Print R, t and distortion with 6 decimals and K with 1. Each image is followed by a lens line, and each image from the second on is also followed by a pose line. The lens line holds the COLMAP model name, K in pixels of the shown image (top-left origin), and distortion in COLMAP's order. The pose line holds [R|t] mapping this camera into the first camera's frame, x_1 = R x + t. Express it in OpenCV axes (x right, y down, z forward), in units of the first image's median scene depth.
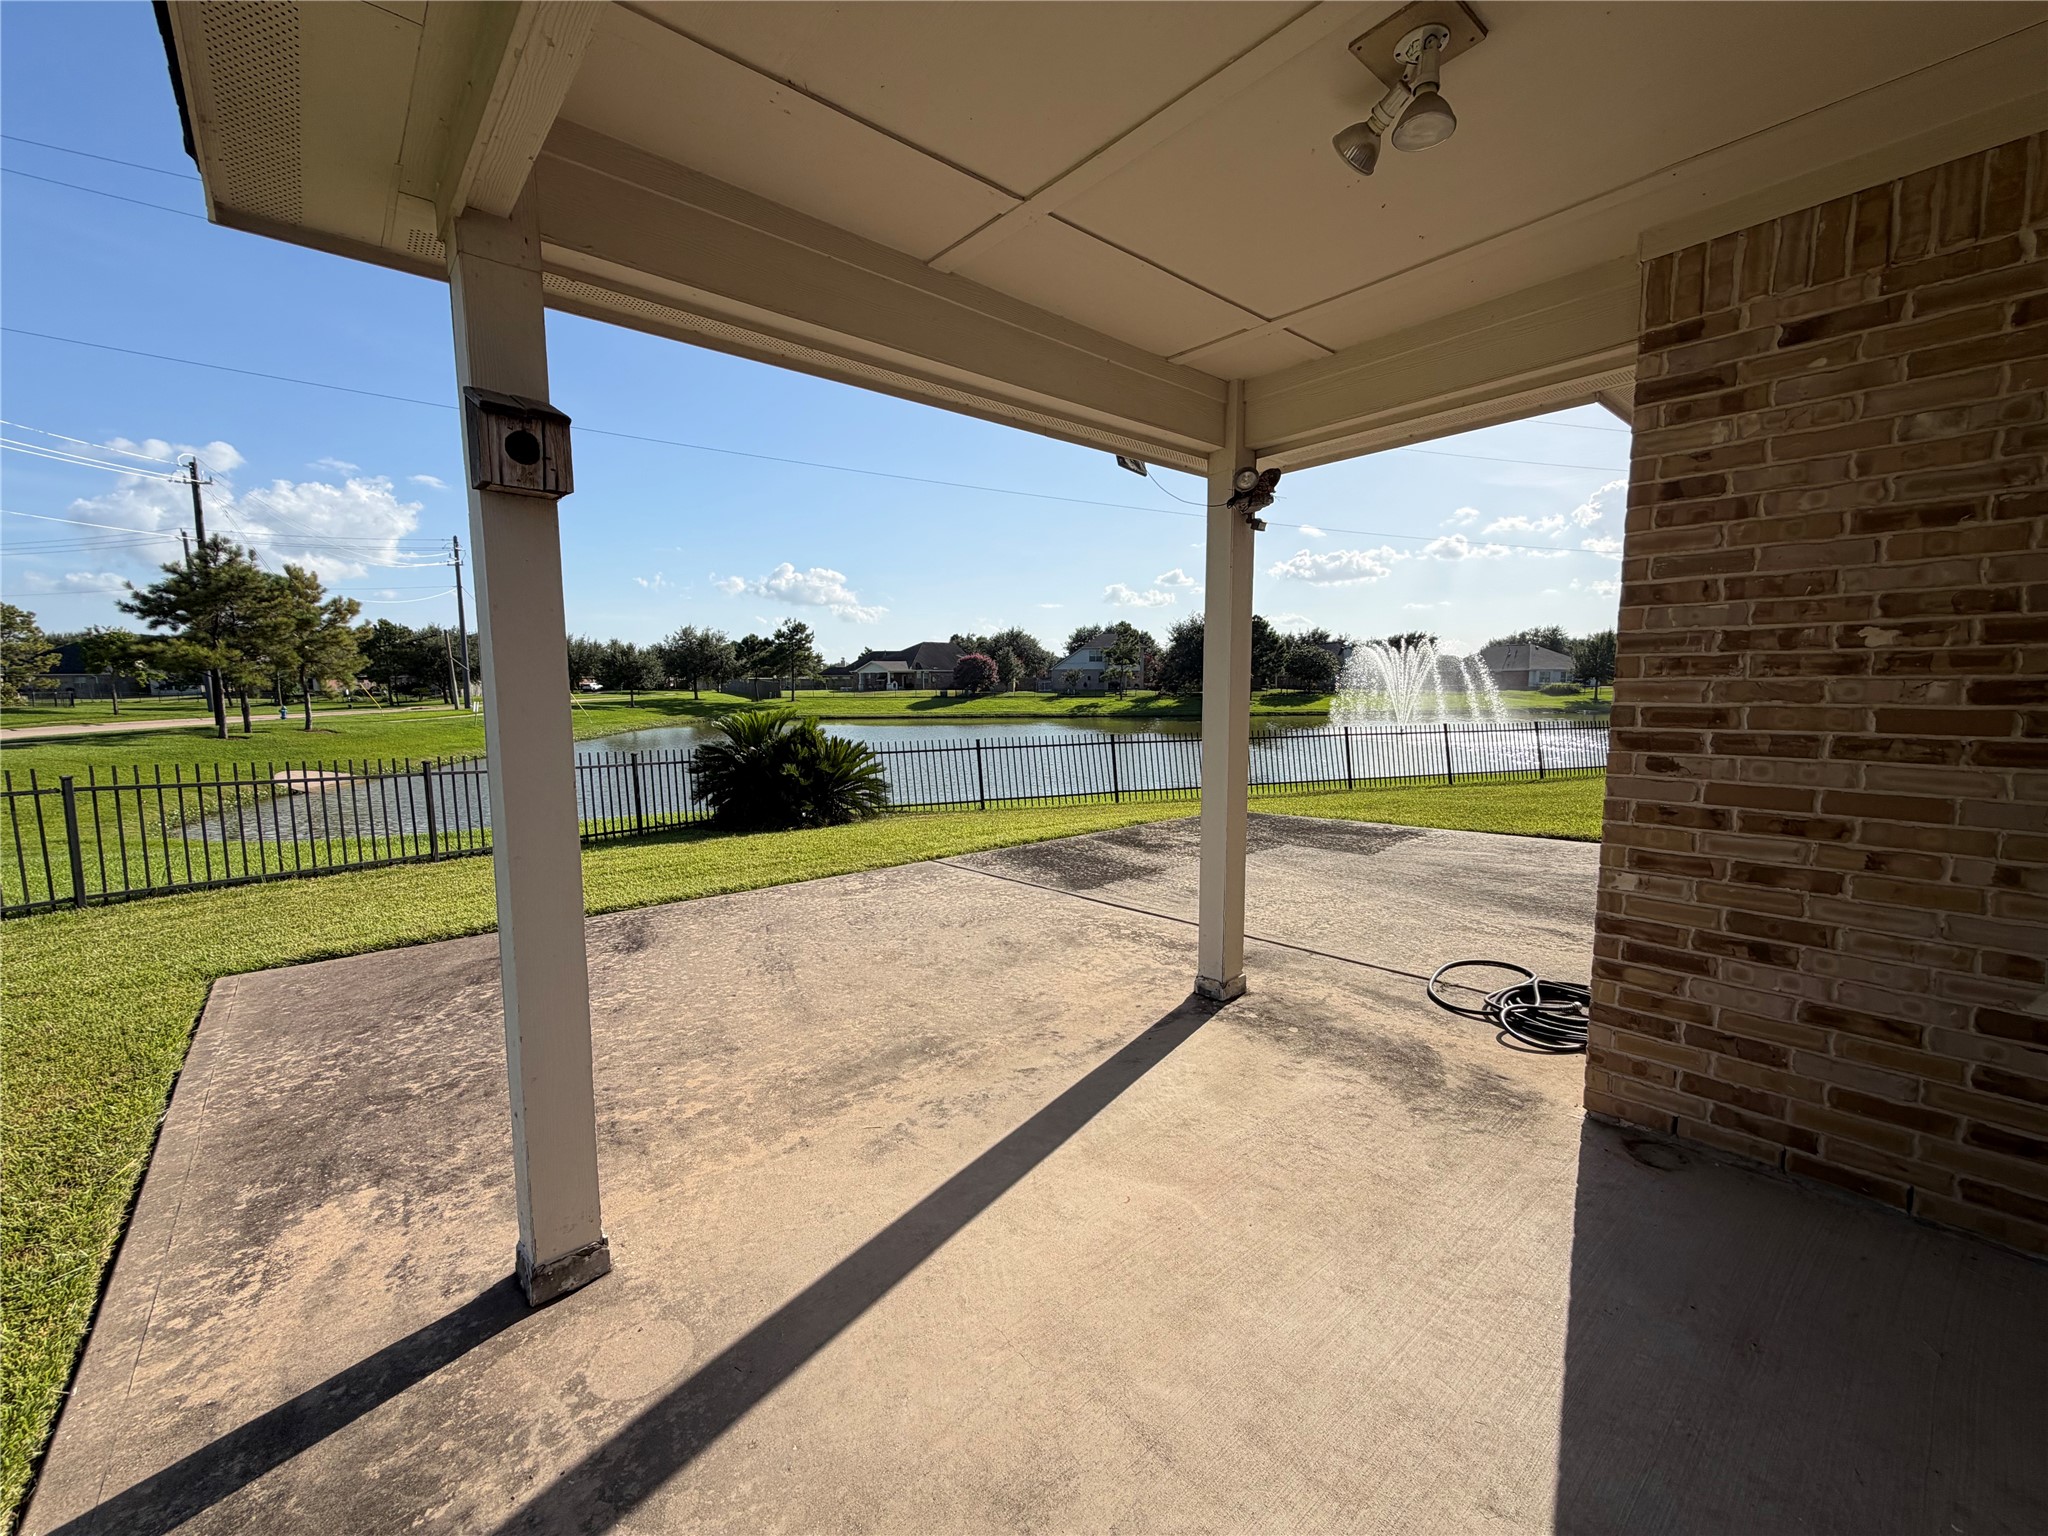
lens RADIAL K [[818.6, 0, 1019.8], [0, 818.6, 770.3], [0, 0, 1]] dist [0.000133, -0.000461]
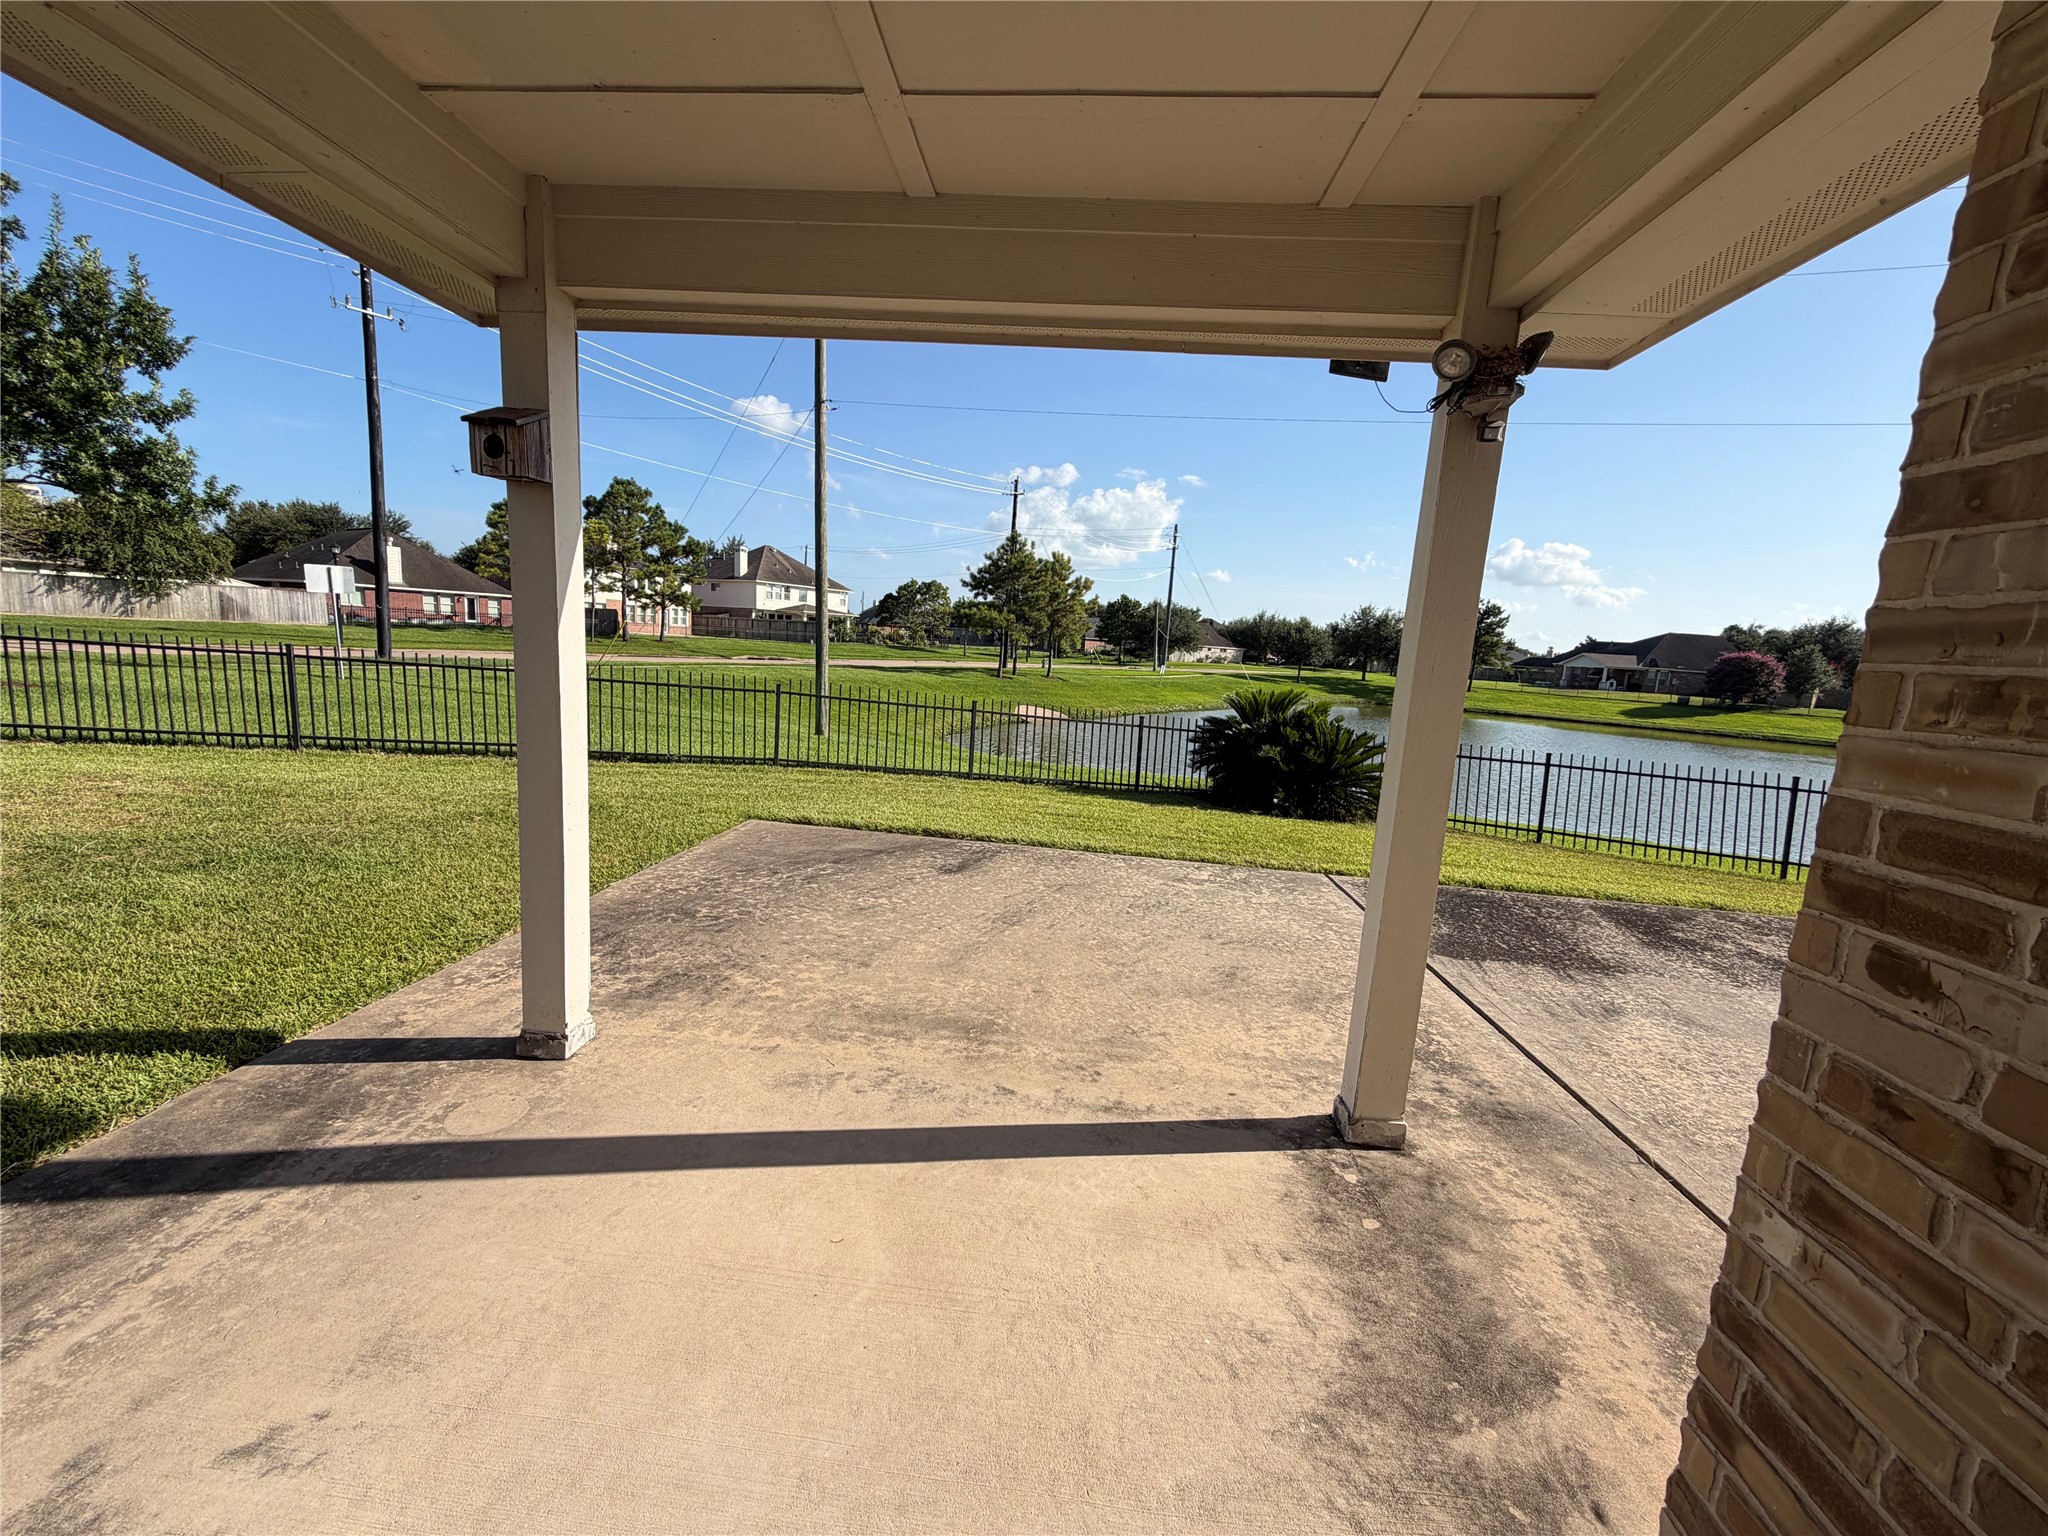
lens RADIAL K [[818.6, 0, 1021.6], [0, 818.6, 768.7], [0, 0, 1]] dist [0.000133, -0.000461]
pose [[0.695007, 0.161539, -0.700622, 0.323024], [-0.146495, 0.985809, 0.081972, -0.029516], [0.703921, 0.045666, 0.708809, 0.200306]]
